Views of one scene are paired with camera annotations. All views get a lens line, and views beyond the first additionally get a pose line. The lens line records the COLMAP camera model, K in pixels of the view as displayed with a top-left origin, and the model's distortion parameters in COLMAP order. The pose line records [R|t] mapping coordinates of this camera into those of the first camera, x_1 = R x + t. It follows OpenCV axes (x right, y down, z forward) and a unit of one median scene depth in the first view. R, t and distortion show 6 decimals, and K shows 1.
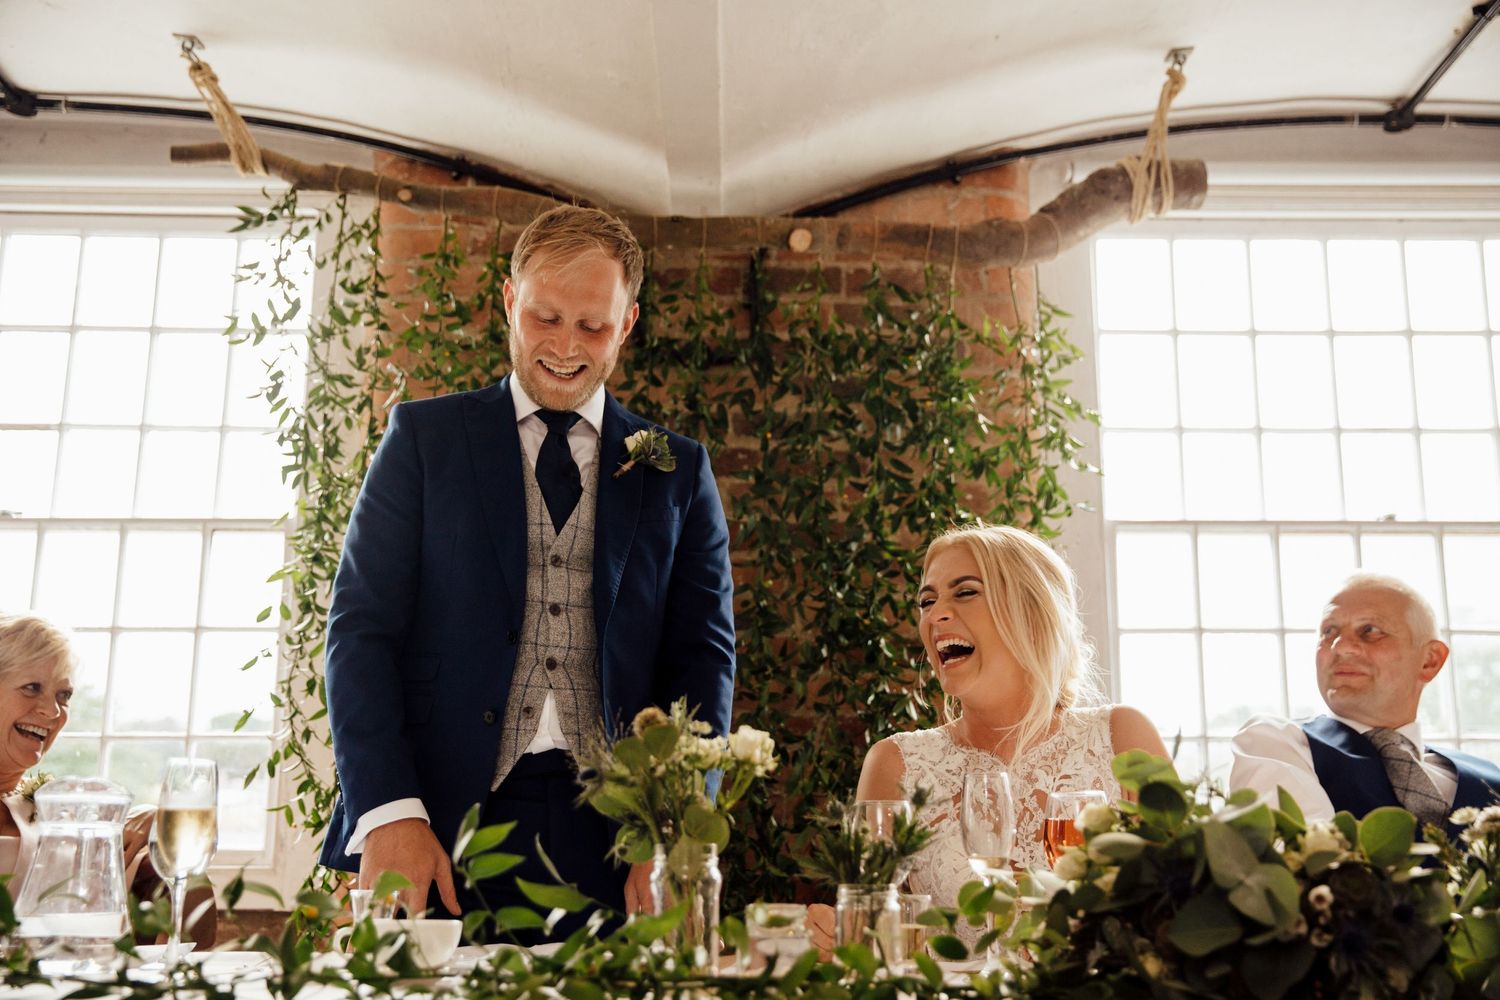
lens RADIAL K [[1691.6, 0, 750.9], [0, 1691.6, 500.1], [0, 0, 1]] dist [0.010927, 0.000000]
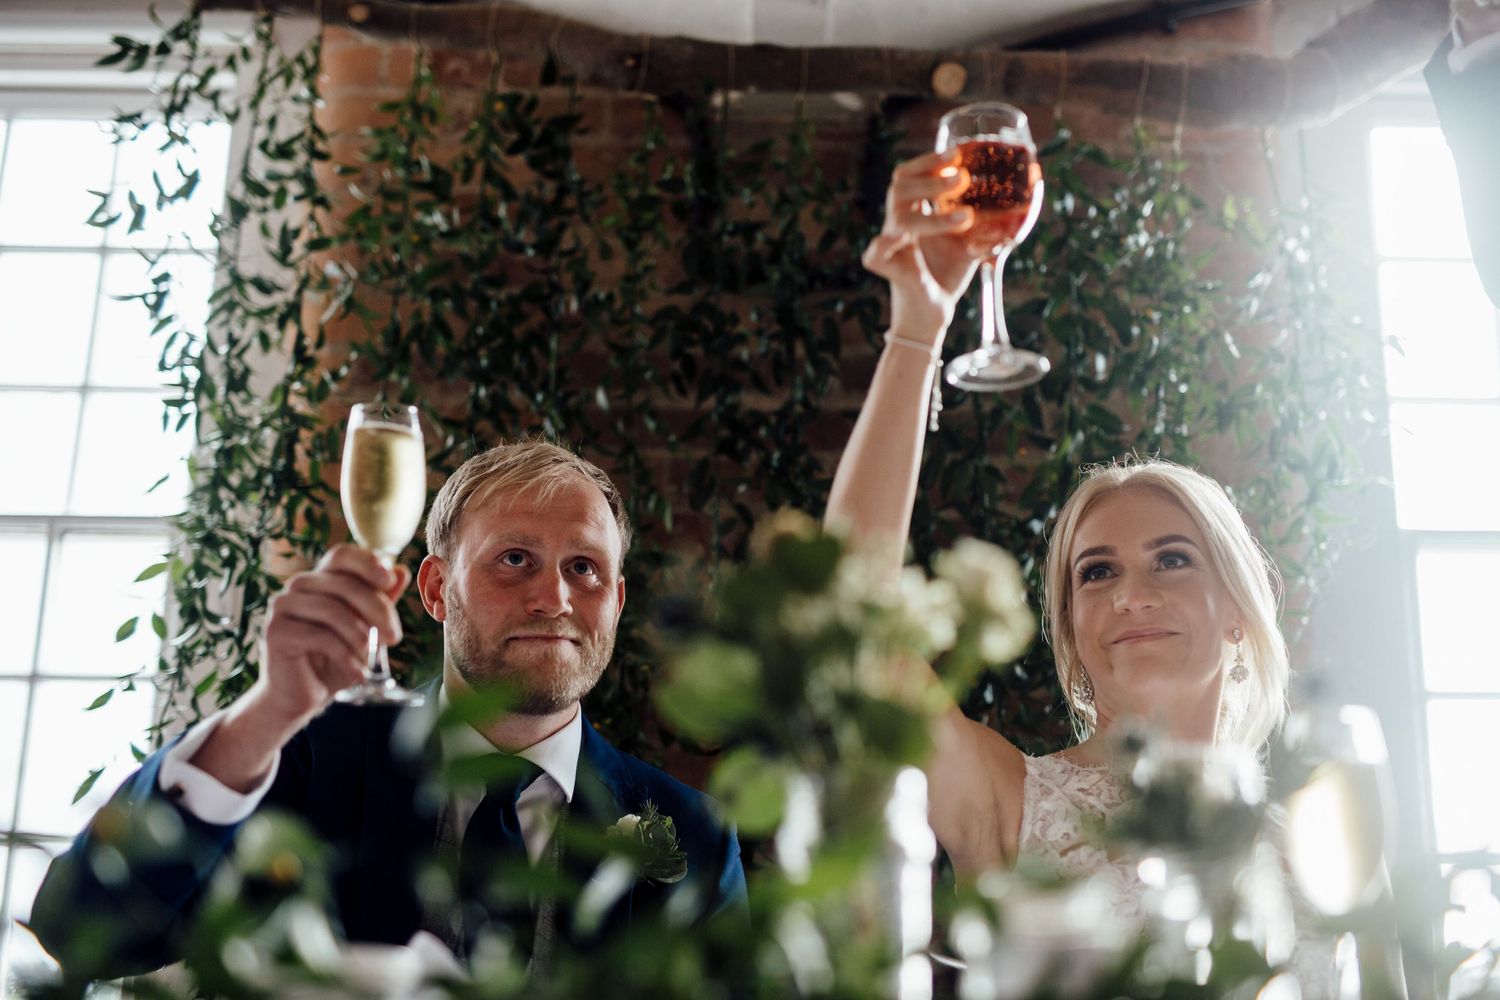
lens RADIAL K [[2190.4, 0, 749.0], [0, 2190.4, 499.8], [0, 0, 1]] dist [-0.040576, 0.000000]
pose [[0.999666, 0.008298, -0.024466, -0.027055], [-0.010531, 0.995649, -0.092582, 0.091258], [0.023591, 0.092809, 0.995404, 0.159728]]
